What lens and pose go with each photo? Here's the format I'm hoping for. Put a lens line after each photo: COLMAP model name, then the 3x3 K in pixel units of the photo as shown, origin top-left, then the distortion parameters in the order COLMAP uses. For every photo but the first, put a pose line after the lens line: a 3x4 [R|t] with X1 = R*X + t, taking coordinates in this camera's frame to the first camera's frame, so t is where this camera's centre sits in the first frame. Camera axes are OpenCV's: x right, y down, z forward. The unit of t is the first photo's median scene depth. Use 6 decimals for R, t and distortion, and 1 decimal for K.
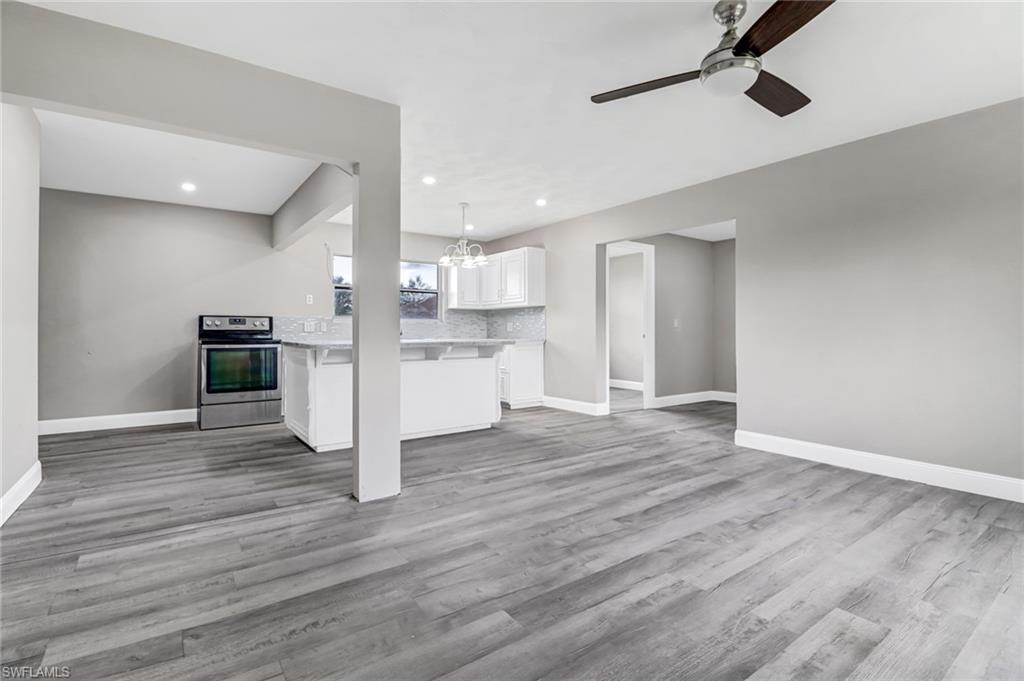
lens RADIAL K [[483.1, 0, 511.9], [0, 483.1, 325.9], [0, 0, 1]] dist [-0.009667, -0.001000]
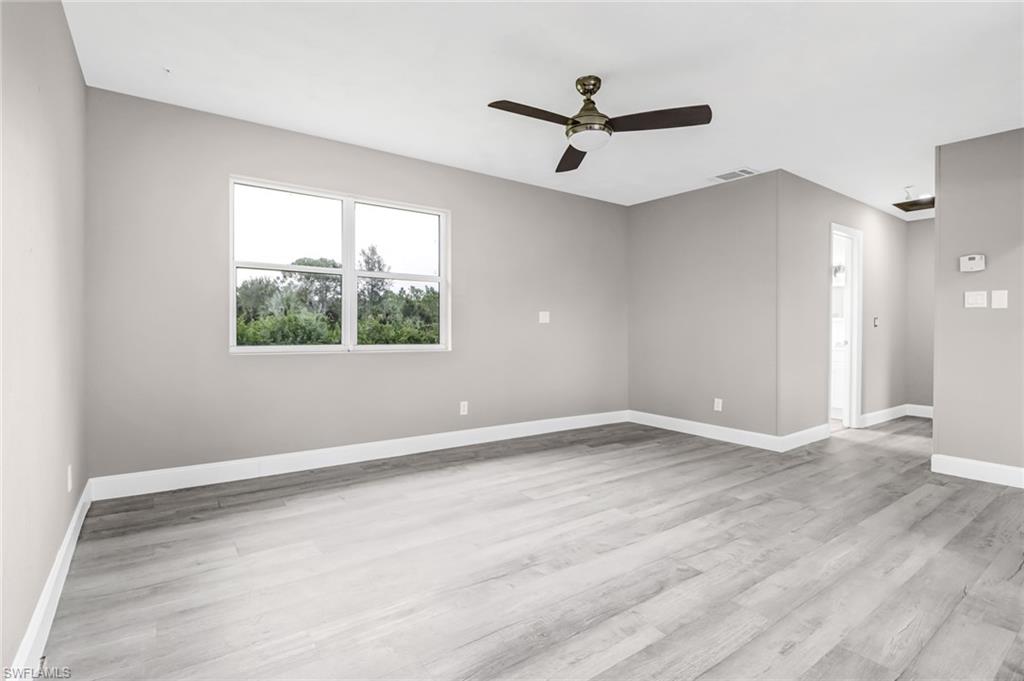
lens RADIAL K [[483.1, 0, 511.9], [0, 483.1, 325.9], [0, 0, 1]] dist [-0.009667, -0.001000]
pose [[-0.999885, -0.015143, 0.000290, 0.563319], [-0.015144, 0.999883, -0.002323, 0.013605], [-0.000255, -0.002327, -0.999997, 1.913402]]
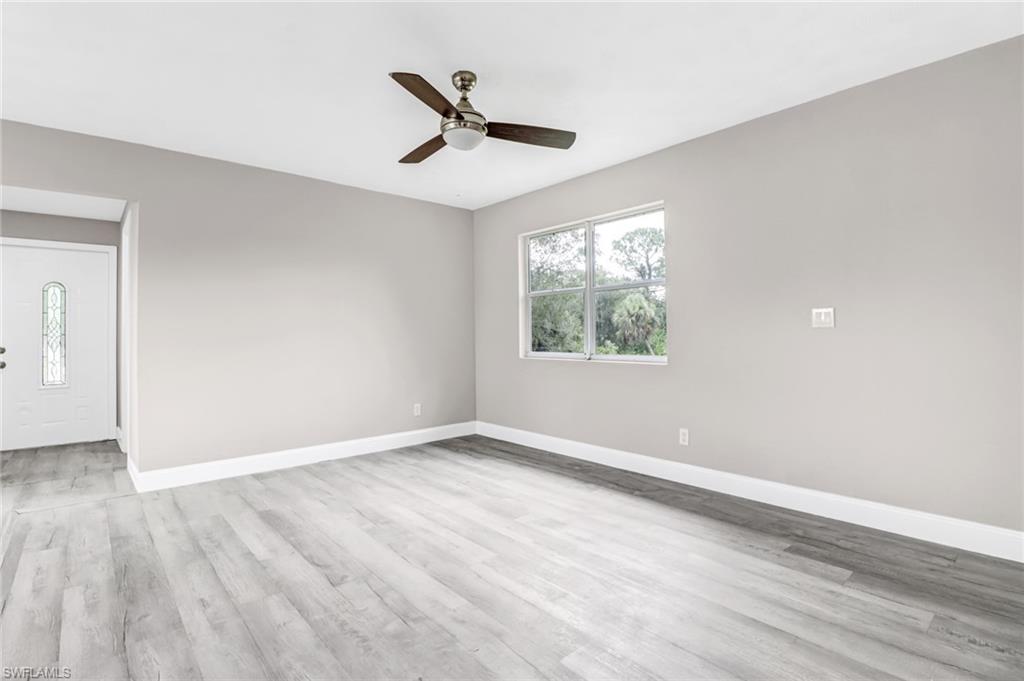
lens RADIAL K [[493.4, 0, 504.7], [0, 493.4, 318.2], [0, 0, 1]] dist [-0.003005, 0.000085]
pose [[-0.088758, 0.033666, 0.995484, -0.670708], [0.010370, 0.999406, -0.032874, -0.003062], [-0.995999, 0.007405, -0.089054, 0.856327]]
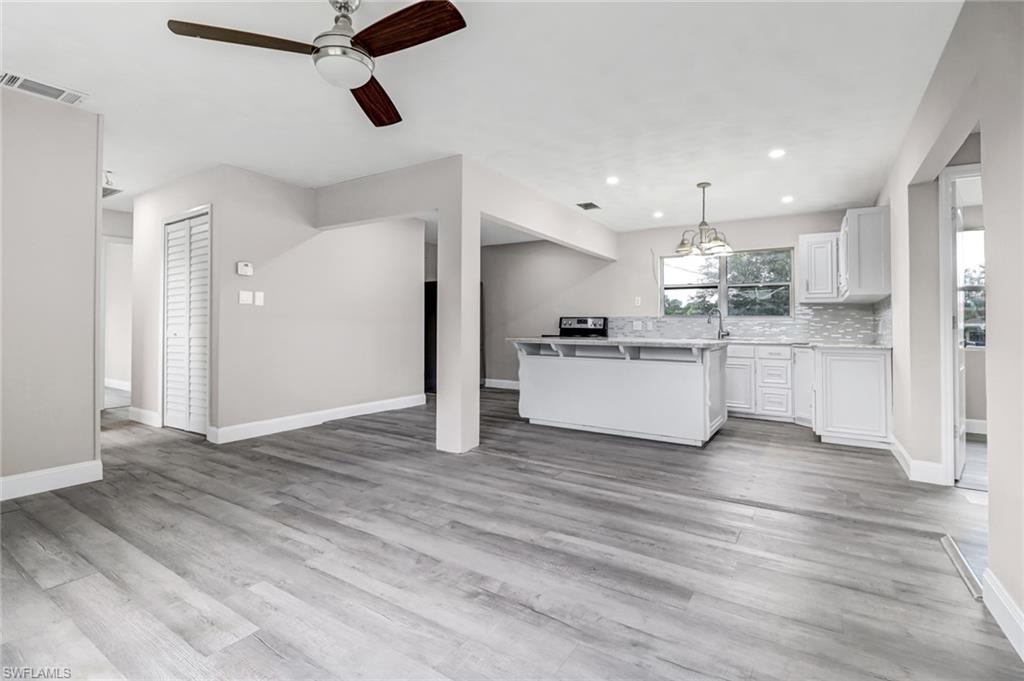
lens RADIAL K [[483.1, 0, 511.9], [0, 483.1, 325.9], [0, 0, 1]] dist [-0.009667, -0.001000]
pose [[0.365359, -0.001976, -0.930865, 1.240376], [-0.003842, 0.999986, -0.003631, 0.017389], [0.930859, 0.004903, 0.365346, 0.815157]]
